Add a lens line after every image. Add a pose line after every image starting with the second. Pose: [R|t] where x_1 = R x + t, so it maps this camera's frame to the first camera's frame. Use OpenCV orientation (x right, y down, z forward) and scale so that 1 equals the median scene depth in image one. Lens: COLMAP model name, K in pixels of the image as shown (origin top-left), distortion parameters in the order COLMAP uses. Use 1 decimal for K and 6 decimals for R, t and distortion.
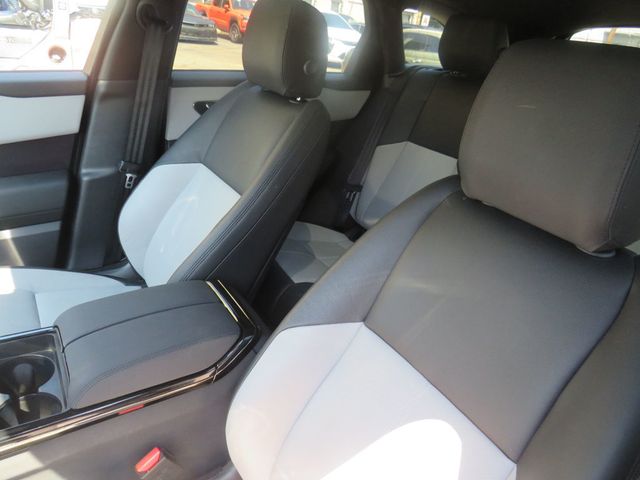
lens RADIAL K [[437.8, 0, 320.0], [0, 437.8, 240.0], [0, 0, 1]] dist [-0.035525, -0.001613]
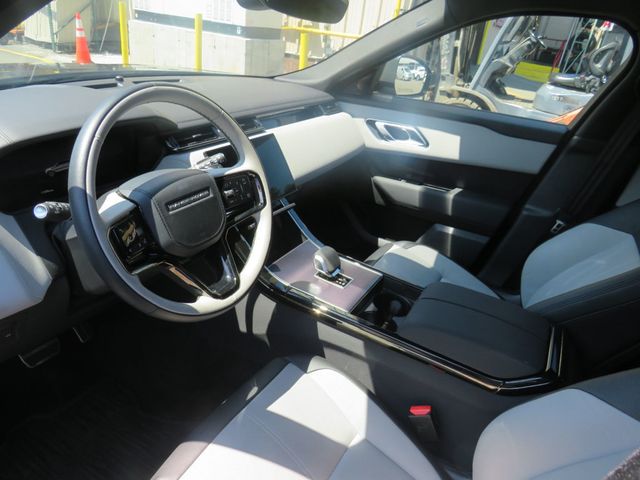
lens RADIAL K [[437.8, 0, 320.0], [0, 437.8, 240.0], [0, 0, 1]] dist [-0.035525, -0.001613]
pose [[0.461495, 0.352128, -0.814266, 0.180823], [-0.454459, 0.882109, 0.123897, 0.028490], [0.761899, 0.312872, 0.567116, -0.049987]]
